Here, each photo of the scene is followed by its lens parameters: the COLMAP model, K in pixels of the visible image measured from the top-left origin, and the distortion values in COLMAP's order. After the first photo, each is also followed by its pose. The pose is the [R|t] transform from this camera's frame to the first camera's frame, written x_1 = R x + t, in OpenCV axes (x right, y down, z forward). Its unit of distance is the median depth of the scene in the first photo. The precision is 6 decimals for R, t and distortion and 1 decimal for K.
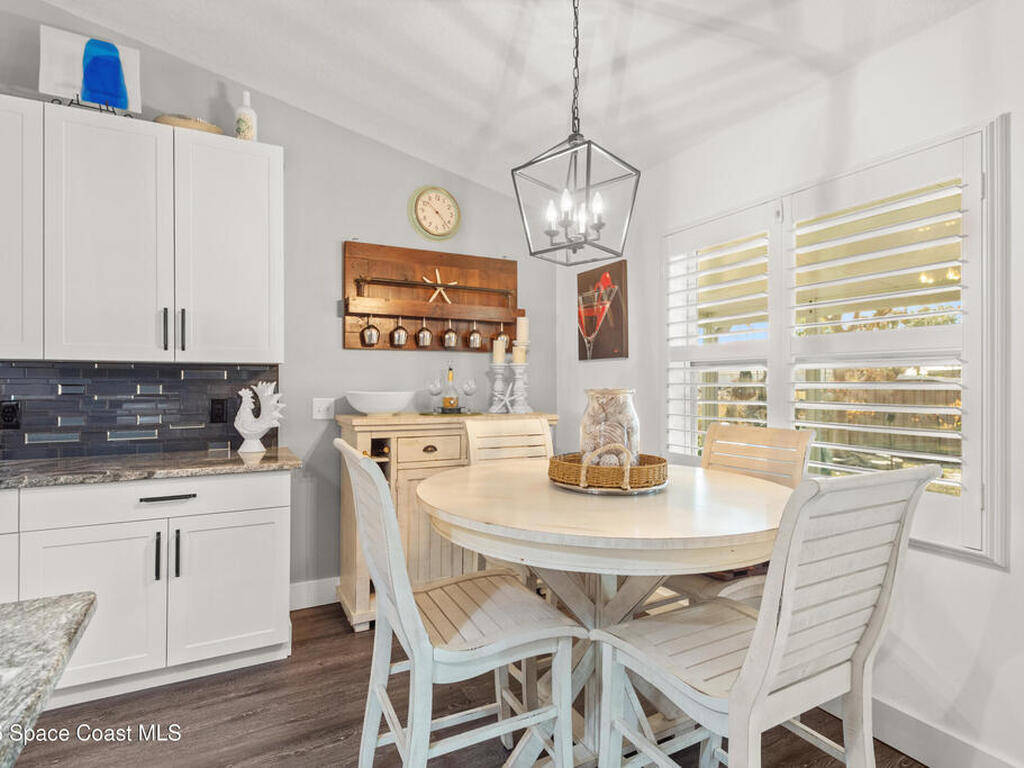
lens RADIAL K [[540.4, 0, 508.3], [0, 540.4, 386.8], [0, 0, 1]] dist [-0.002076, -0.000708]
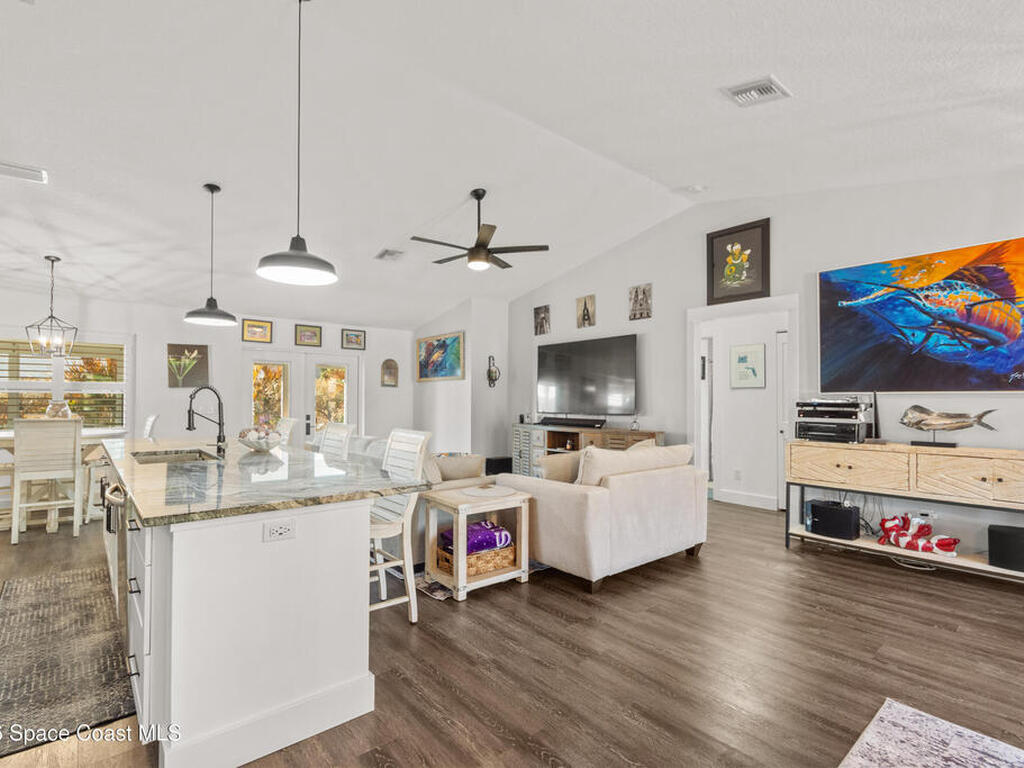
lens RADIAL K [[503.9, 0, 507.8], [0, 503.9, 388.8], [0, 0, 1]] dist [-0.005607, -0.001949]
pose [[-0.209034, 0.017937, 0.977744, -1.877183], [-0.004819, 0.999801, -0.019372, -0.012721], [-0.977897, -0.008761, -0.208906, -0.542925]]
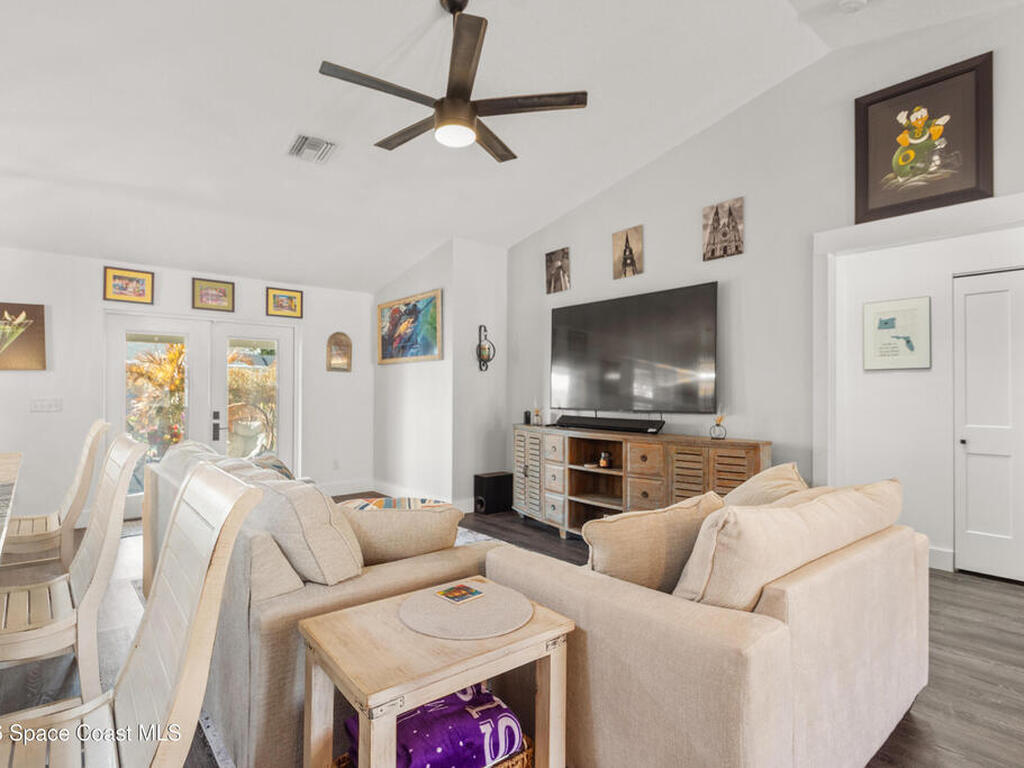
lens RADIAL K [[540.4, 0, 508.3], [0, 540.4, 386.8], [0, 0, 1]] dist [-0.002076, -0.000708]
pose [[-0.216637, 0.005562, 0.976236, -1.214842], [-0.005045, 0.999964, -0.006817, -0.003218], [-0.976239, -0.006402, -0.216601, -0.675692]]
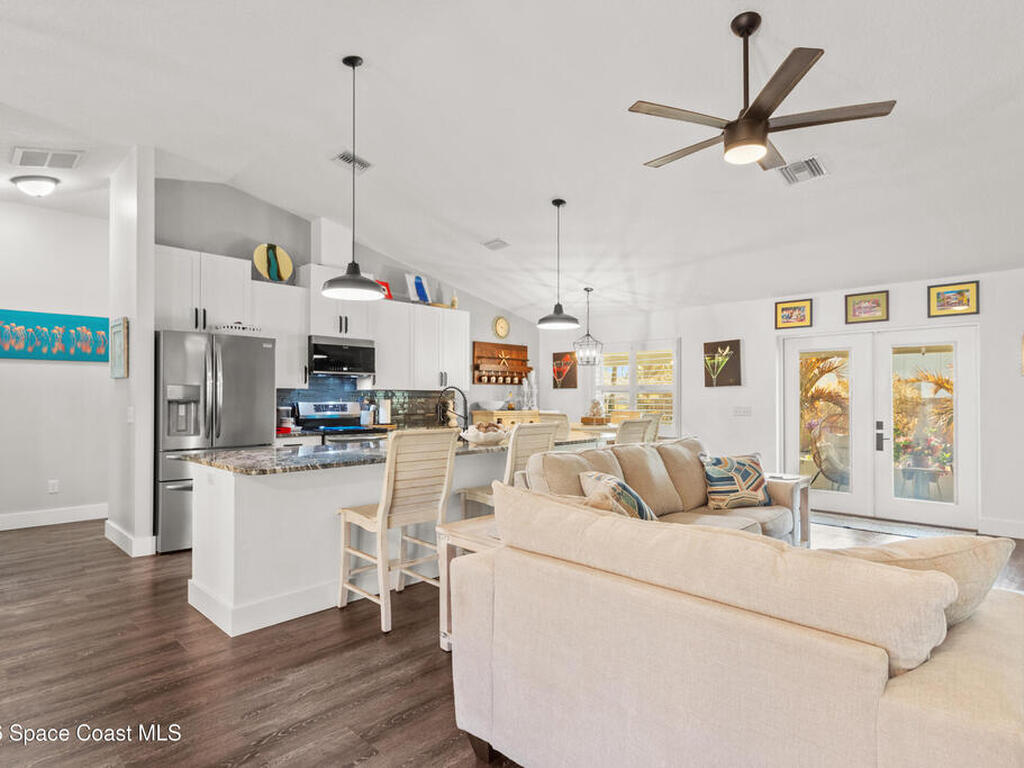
lens RADIAL K [[562.5, 0, 500.0], [0, 562.5, 393.0], [0, 0, 1]] dist [-0.001994, 0.000383]
pose [[0.953712, 0.003865, 0.300697, -1.011653], [-0.000993, 0.999952, -0.009704, -0.004153], [-0.300720, 0.008956, 0.953670, -1.586622]]
